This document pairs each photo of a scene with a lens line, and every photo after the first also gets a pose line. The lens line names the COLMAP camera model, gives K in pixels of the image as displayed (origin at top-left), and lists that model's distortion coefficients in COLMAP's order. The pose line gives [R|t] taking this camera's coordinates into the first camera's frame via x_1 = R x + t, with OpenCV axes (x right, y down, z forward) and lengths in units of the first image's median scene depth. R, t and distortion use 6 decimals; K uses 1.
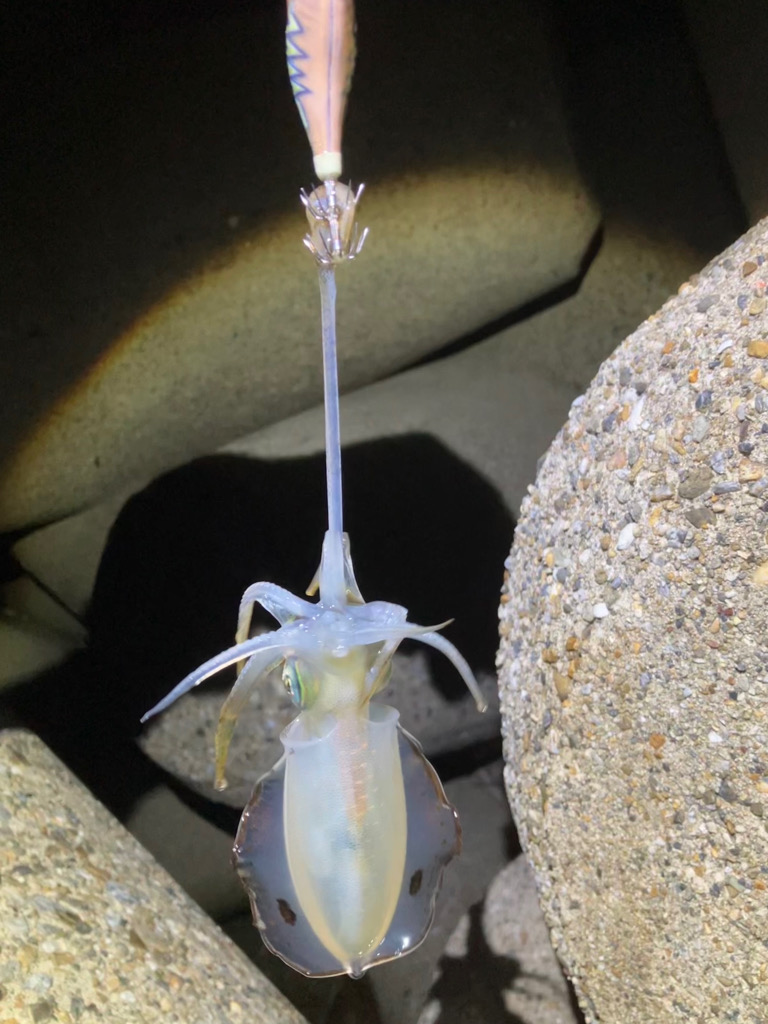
lens RADIAL K [[846.8, 0, 384.0], [0, 846.8, 512.0], [0, 0, 1]] dist [0.053658, -0.001002]
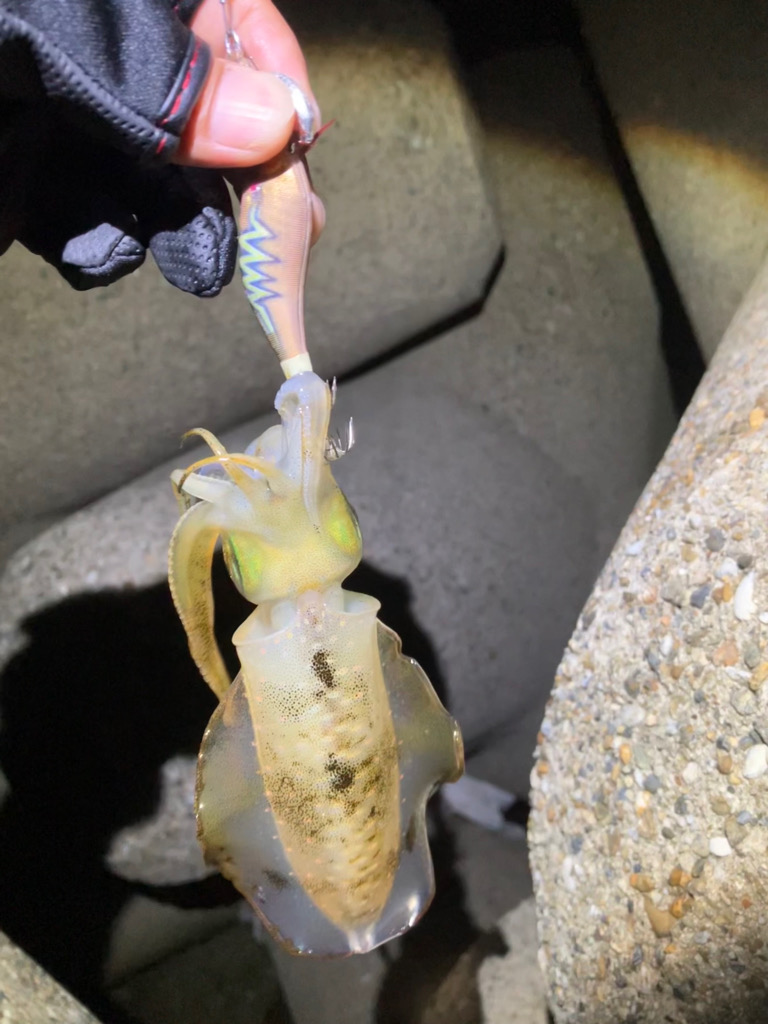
lens RADIAL K [[853.8, 0, 384.0], [0, 853.8, 512.0], [0, 0, 1]] dist [-0.006961, 0.003970]
pose [[0.989543, -0.048329, 0.135901, -0.147910], [0.048027, 0.998831, 0.005500, -0.209960], [-0.136008, 0.001084, 0.990707, 0.229205]]
